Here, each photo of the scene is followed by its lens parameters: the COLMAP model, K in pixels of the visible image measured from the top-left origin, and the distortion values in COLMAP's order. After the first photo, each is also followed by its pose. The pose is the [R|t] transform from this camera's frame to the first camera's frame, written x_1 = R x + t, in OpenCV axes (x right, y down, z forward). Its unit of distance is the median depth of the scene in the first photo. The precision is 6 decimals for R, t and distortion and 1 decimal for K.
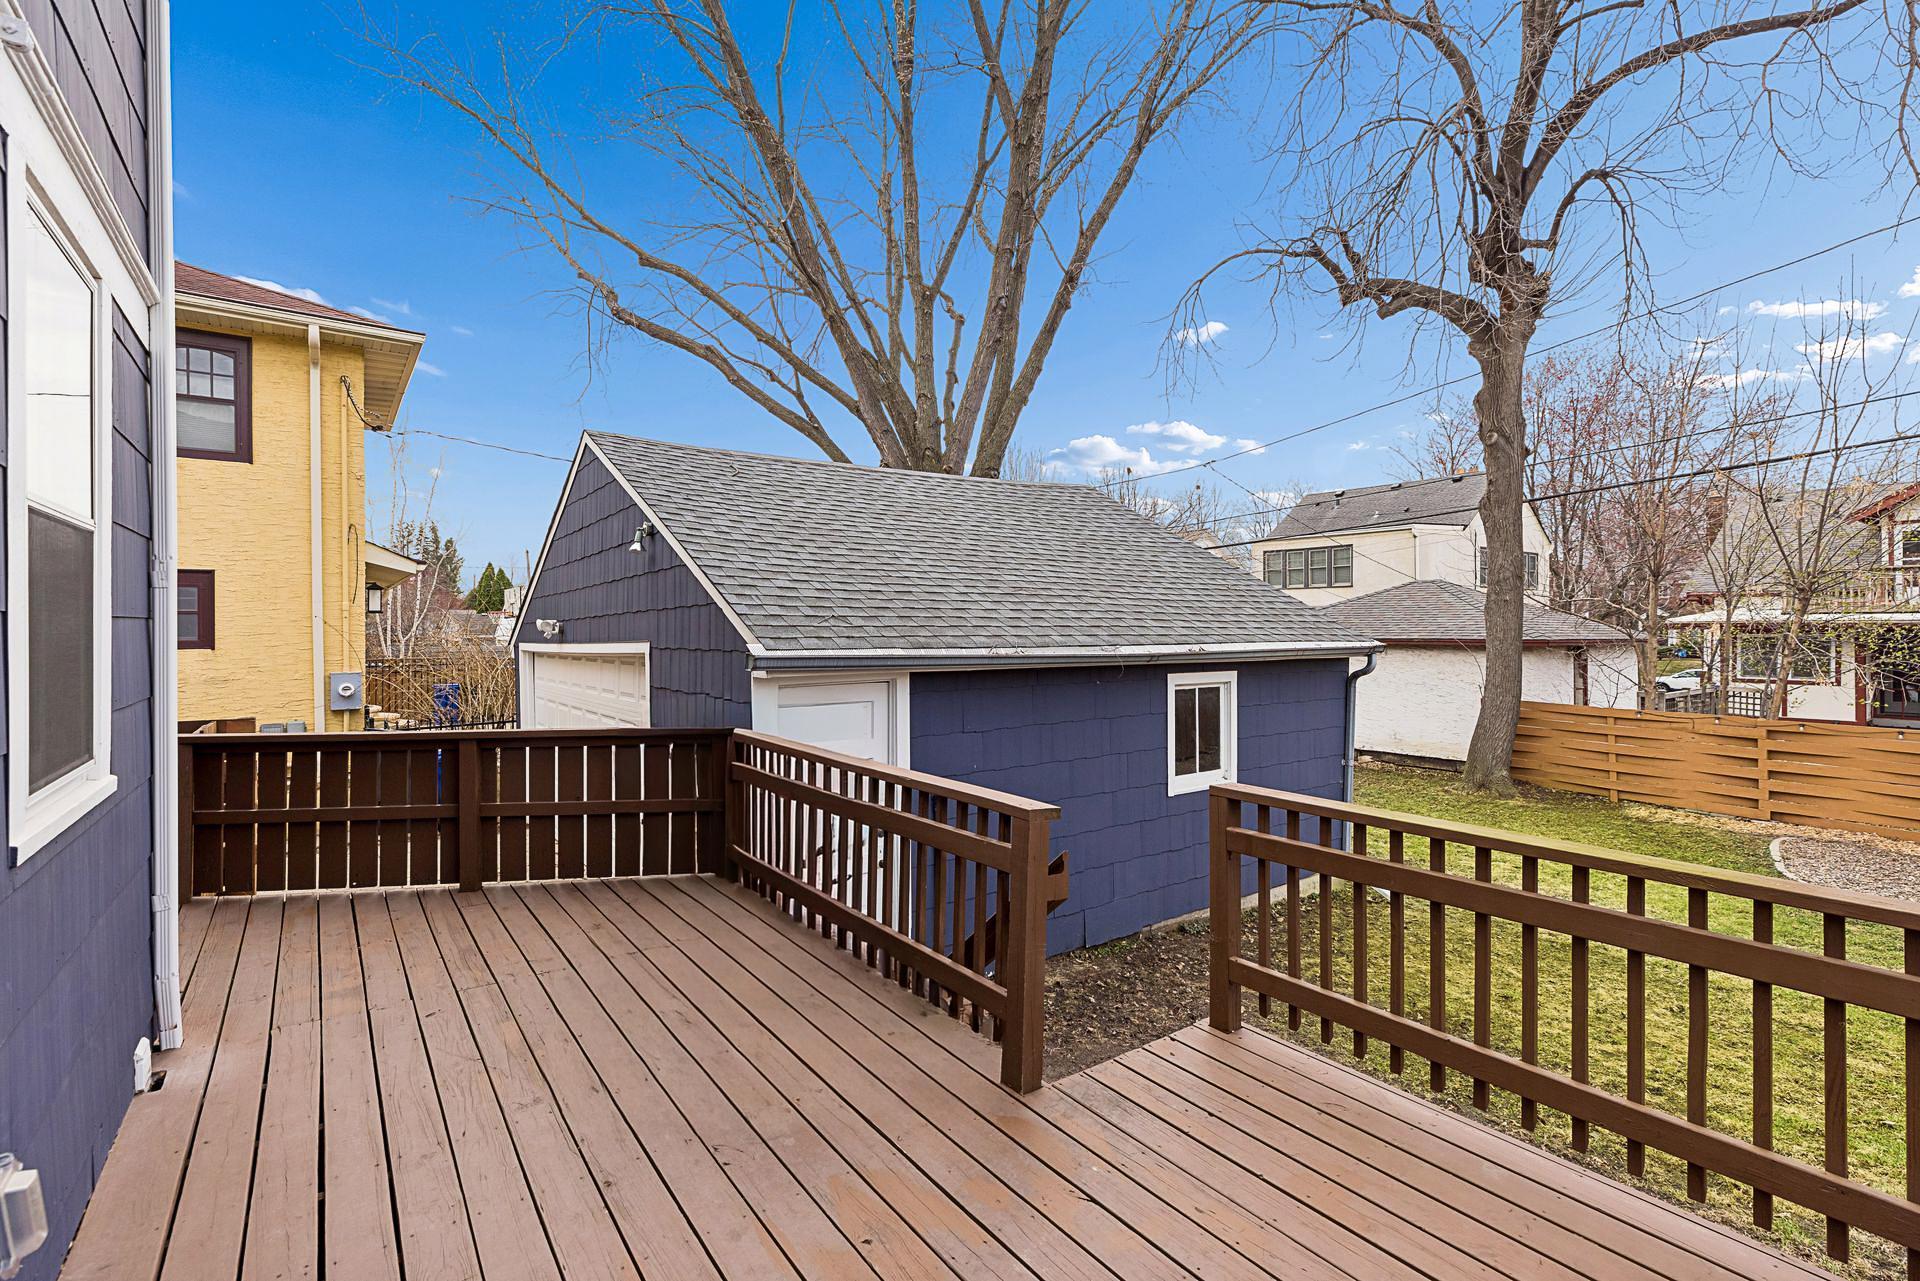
lens RADIAL K [[862.7, 0, 971.9], [0, 862.7, 643.0], [0, 0, 1]] dist [0.002856, 0.000120]
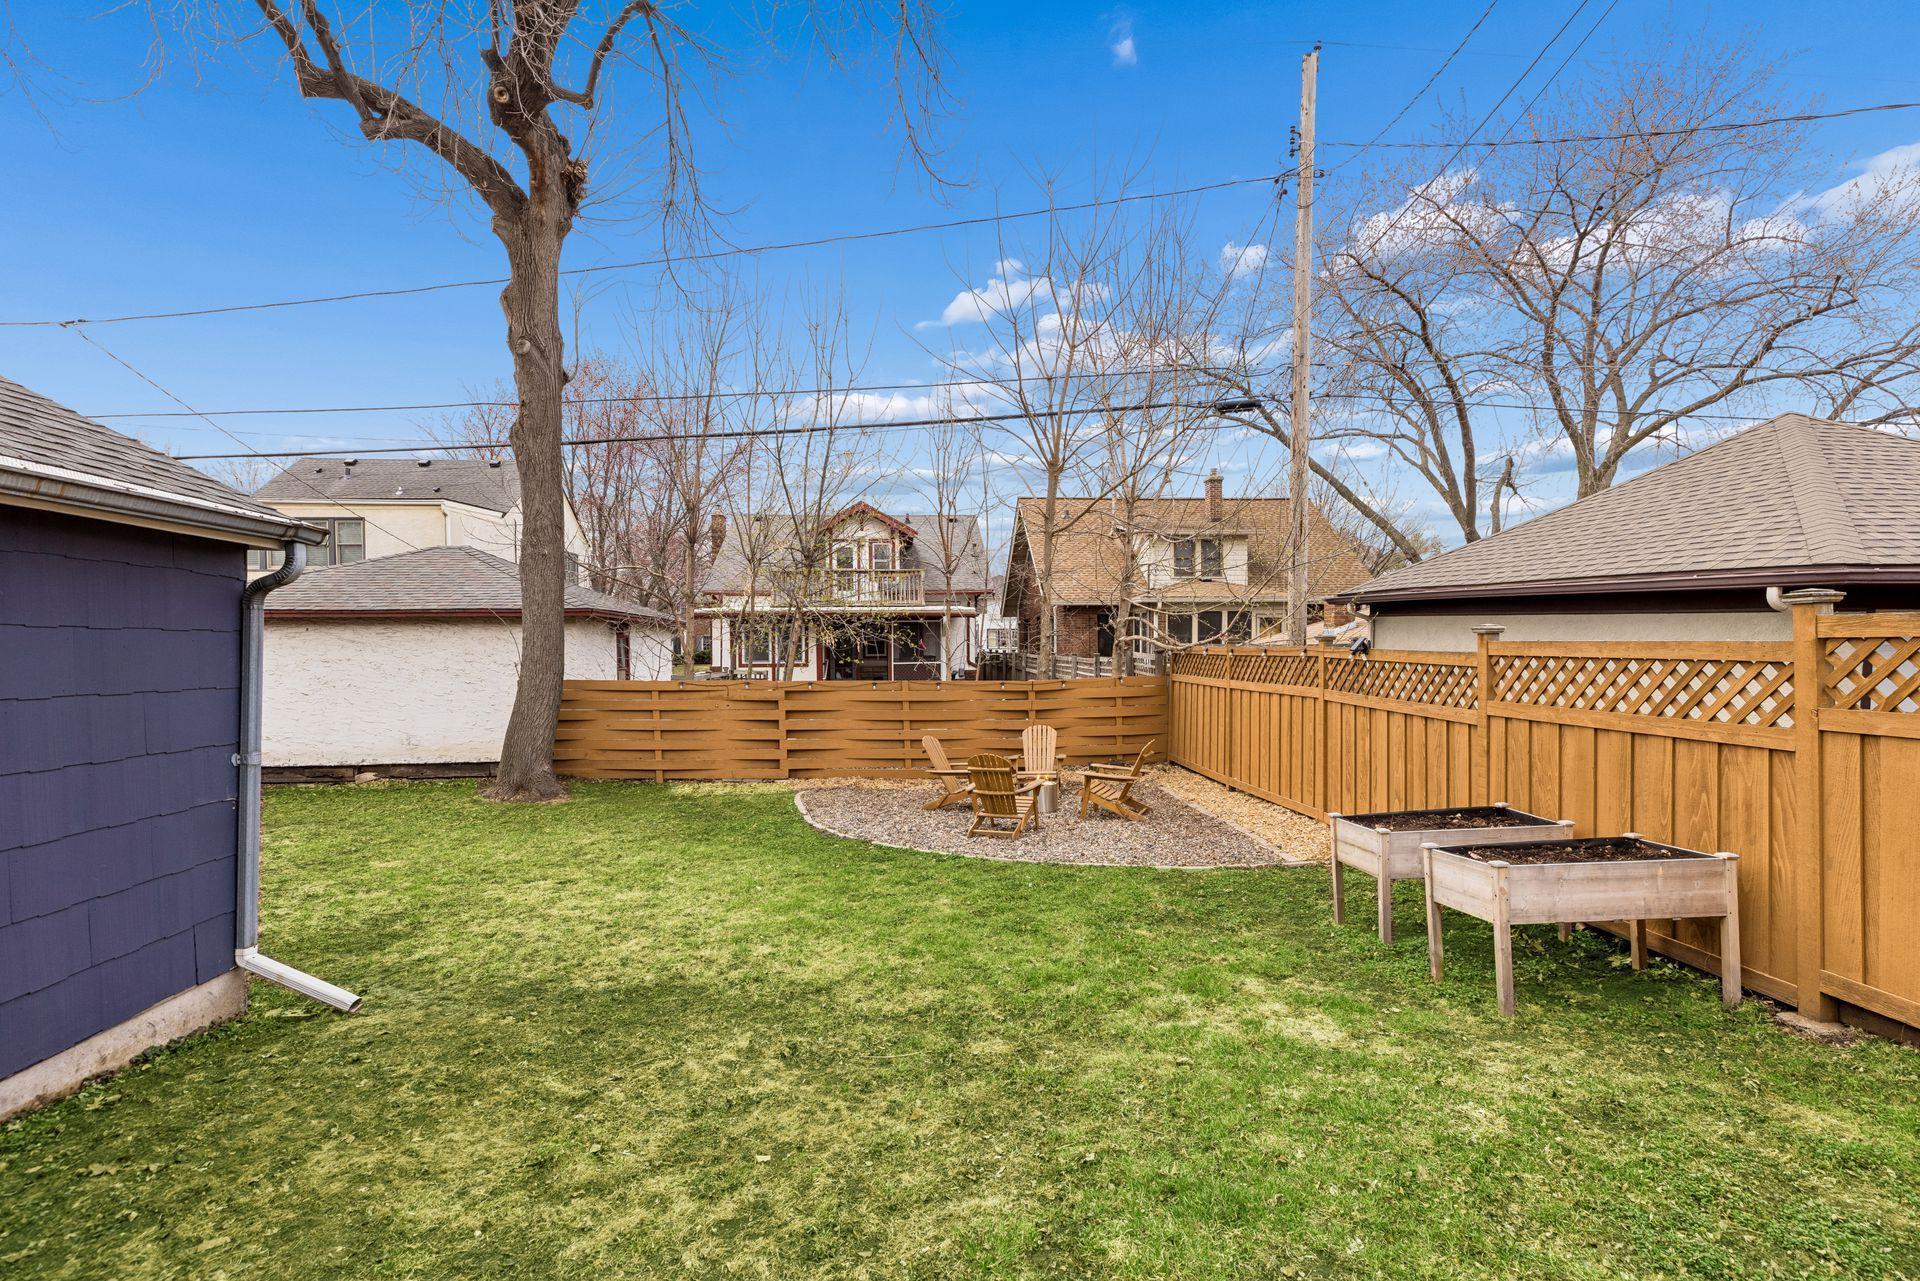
lens RADIAL K [[862.7, 0, 971.9], [0, 862.7, 643.0], [0, 0, 1]] dist [0.002856, 0.000120]
pose [[0.533415, -0.001064, 0.845853, 0.145785], [0.021822, 0.999684, -0.012504, 0.053828], [-0.845572, 0.025129, 0.533270, 0.228462]]
